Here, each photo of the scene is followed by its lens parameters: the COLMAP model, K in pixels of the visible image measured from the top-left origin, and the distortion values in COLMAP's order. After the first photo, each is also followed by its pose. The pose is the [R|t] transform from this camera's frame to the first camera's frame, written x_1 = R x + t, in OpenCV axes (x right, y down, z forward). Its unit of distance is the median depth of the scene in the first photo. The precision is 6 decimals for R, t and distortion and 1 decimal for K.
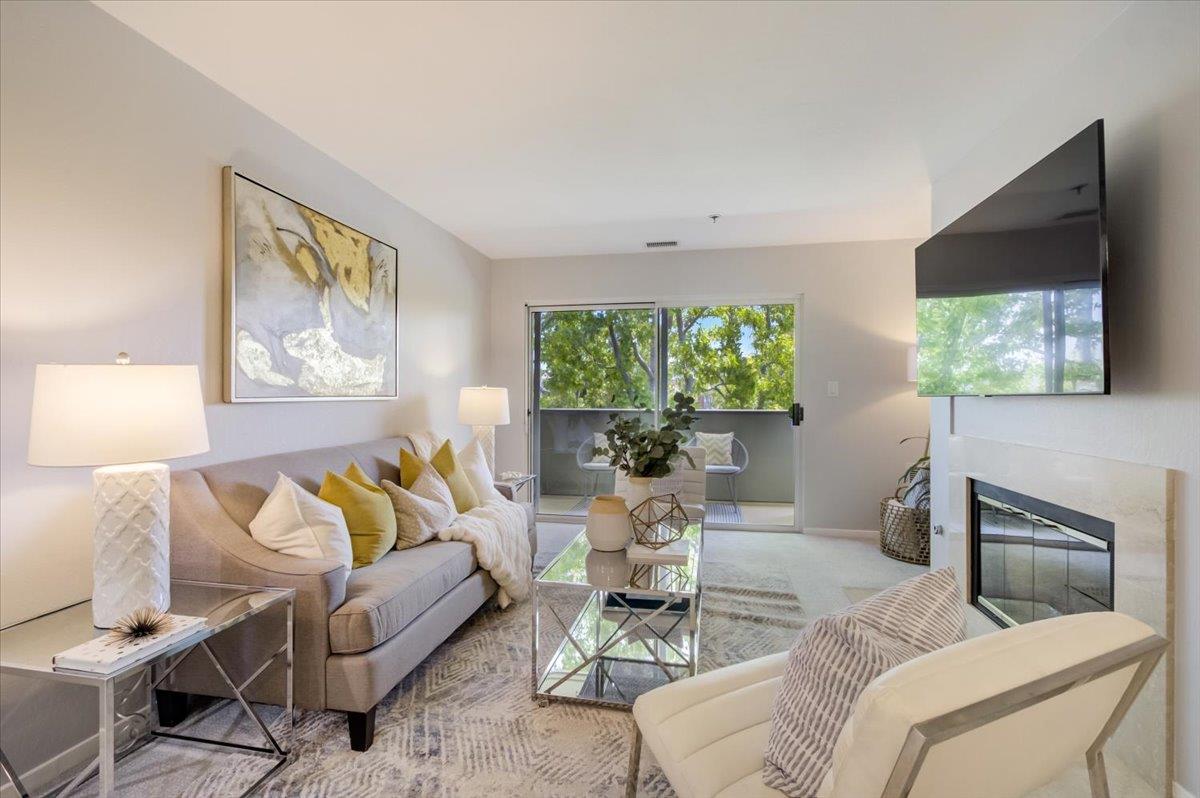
lens RADIAL K [[554.2, 0, 597.8], [0, 554.2, 396.3], [0, 0, 1]] dist [0.012404, 0.002239]
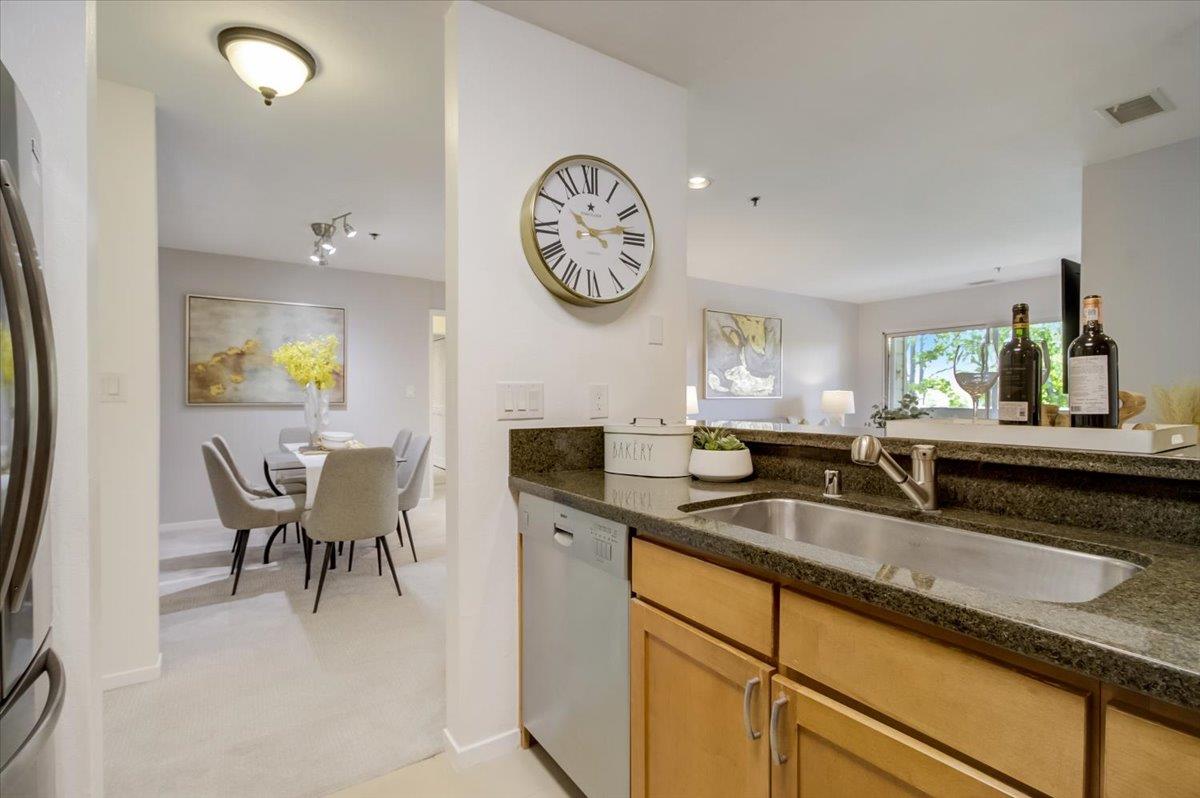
lens RADIAL K [[554.2, 0, 603.6], [0, 554.2, 401.0], [0, 0, 1]] dist [0.012404, 0.002239]
pose [[0.705162, -0.000651, -0.709046, 0.712484], [0.005225, 0.999977, 0.004278, 0.006043], [0.709027, -0.006721, 0.705149, -0.988037]]
